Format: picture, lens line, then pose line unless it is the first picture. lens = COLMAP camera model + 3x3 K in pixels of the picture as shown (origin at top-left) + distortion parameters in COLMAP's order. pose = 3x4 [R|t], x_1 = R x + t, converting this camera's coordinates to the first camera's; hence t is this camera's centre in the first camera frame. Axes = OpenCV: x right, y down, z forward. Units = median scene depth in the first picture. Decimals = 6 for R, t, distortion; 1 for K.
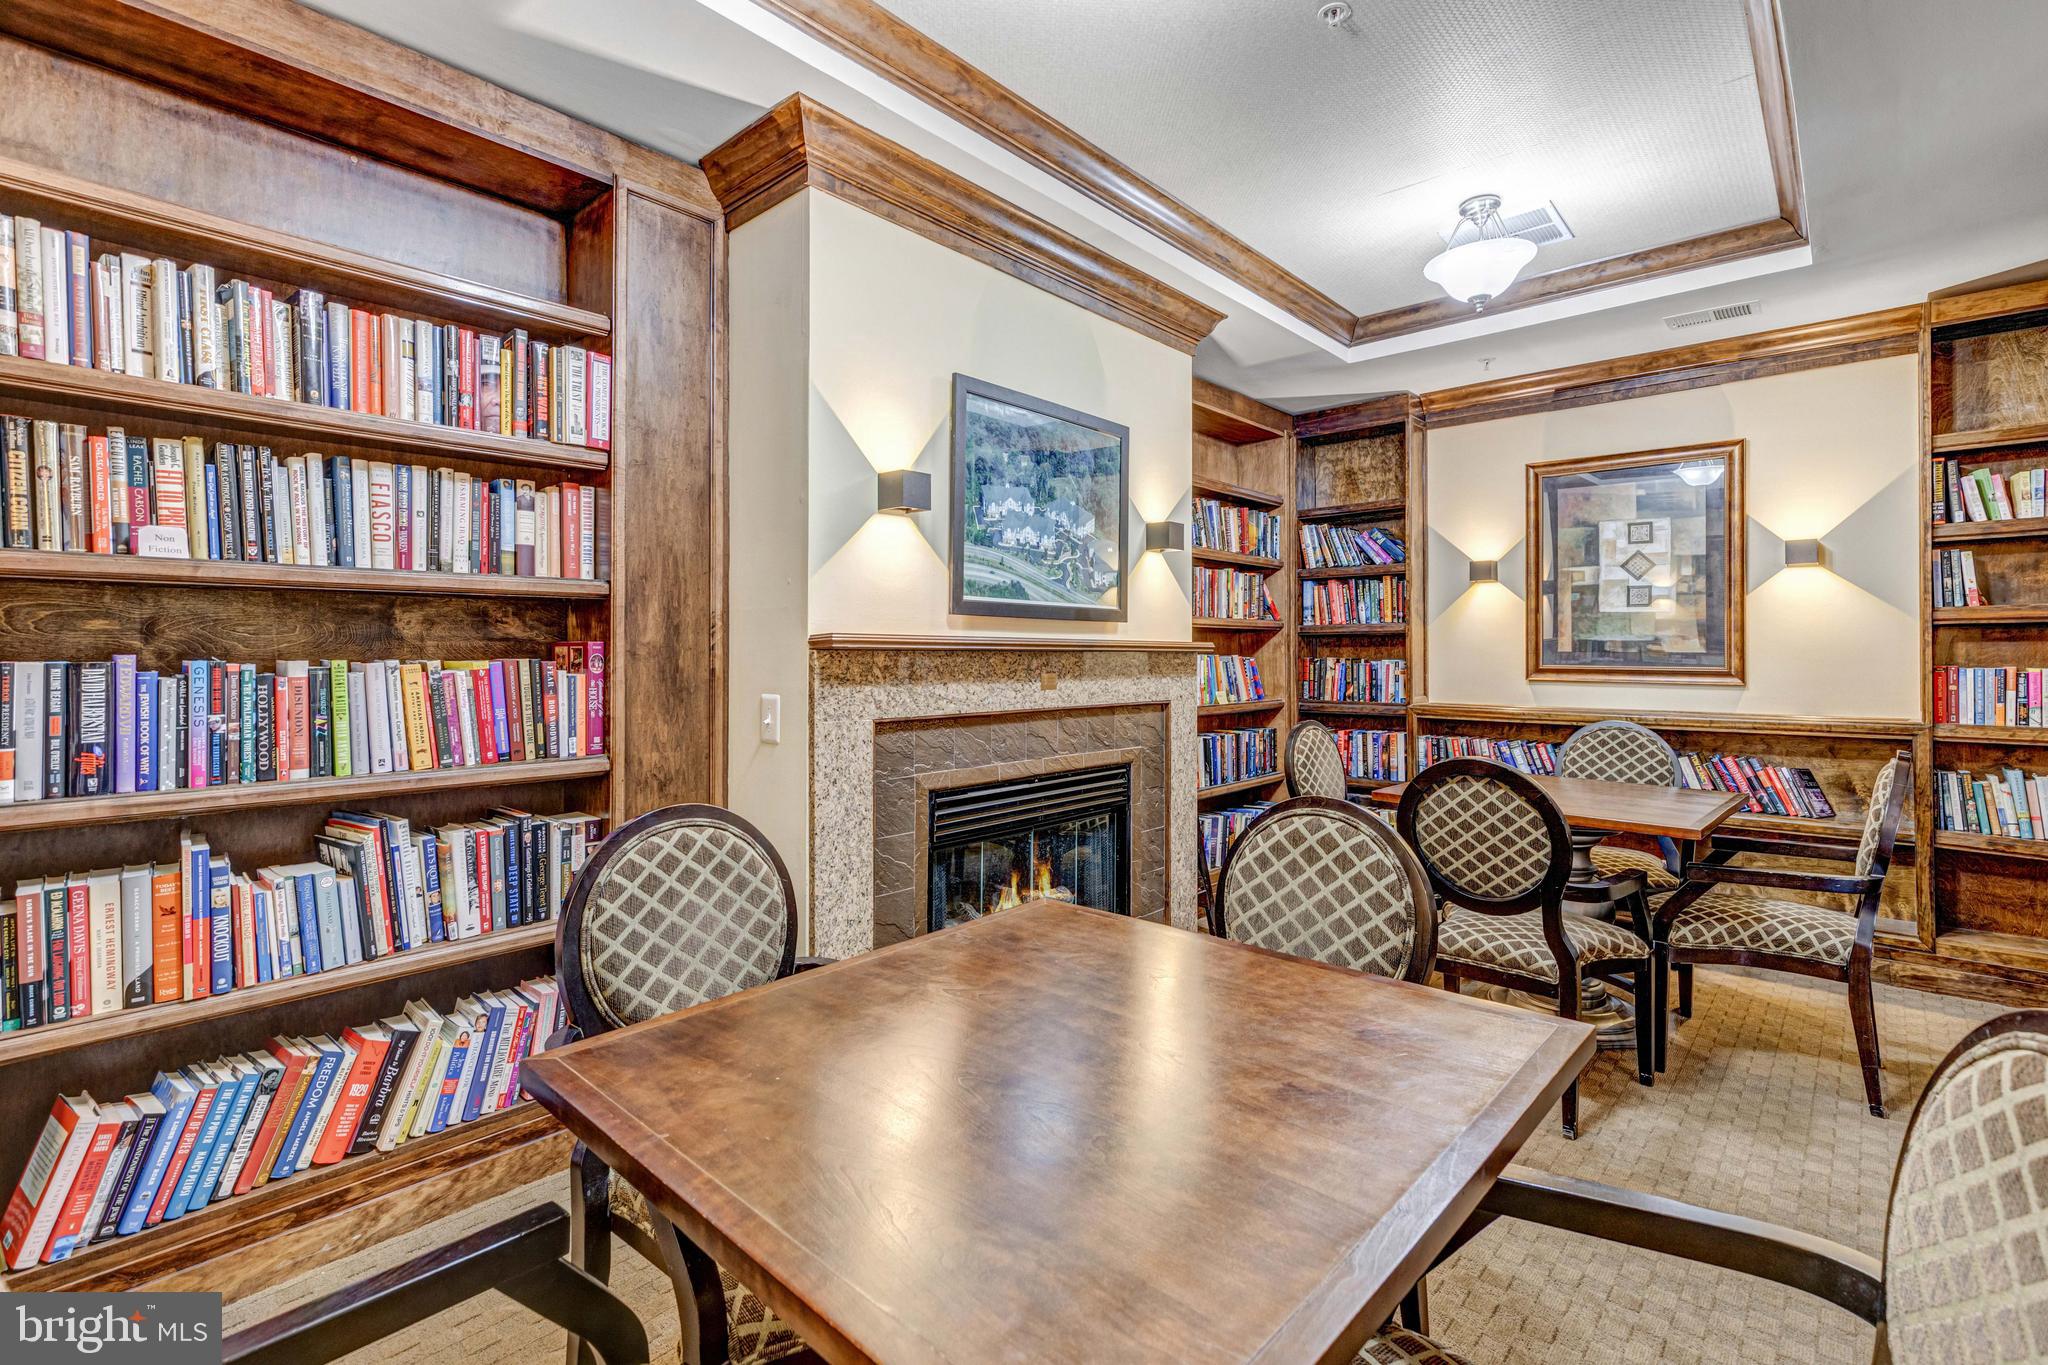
lens RADIAL K [[932.8, 0, 1067.8], [0, 932.8, 653.0], [0, 0, 1]] dist [0.004353, -0.000071]
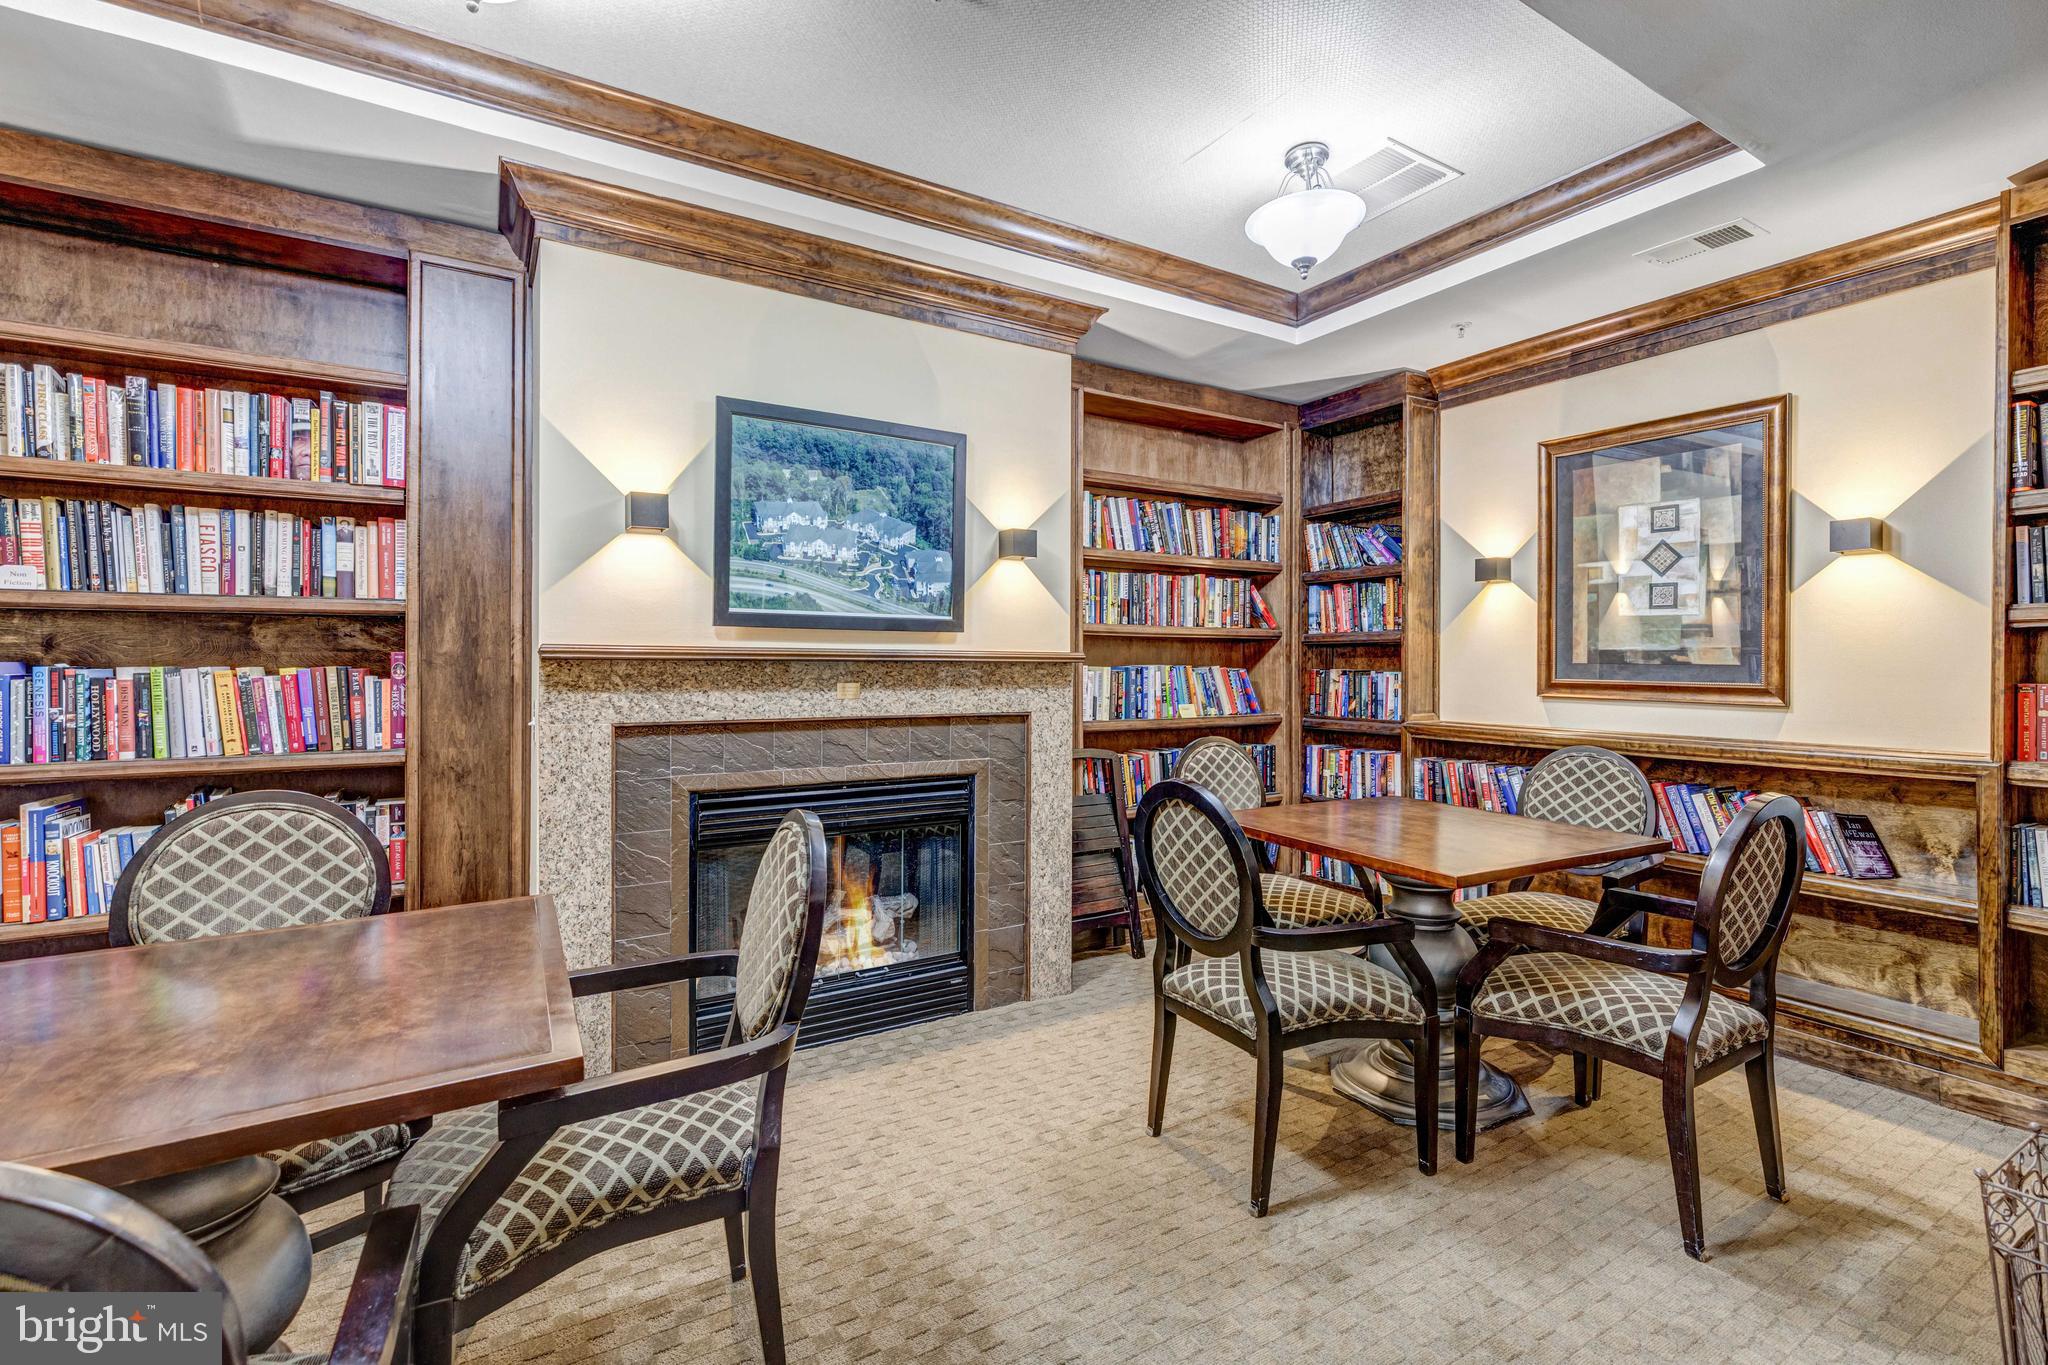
lens RADIAL K [[932.8, 0, 1052.6], [0, 932.8, 674.3], [0, 0, 1]] dist [0.004353, -0.000071]
pose [[0.958089, 0.006026, -0.286407, 0.524568], [-0.002755, 0.999926, 0.011825, -0.000372], [0.286457, -0.010541, 0.958035, 0.093362]]
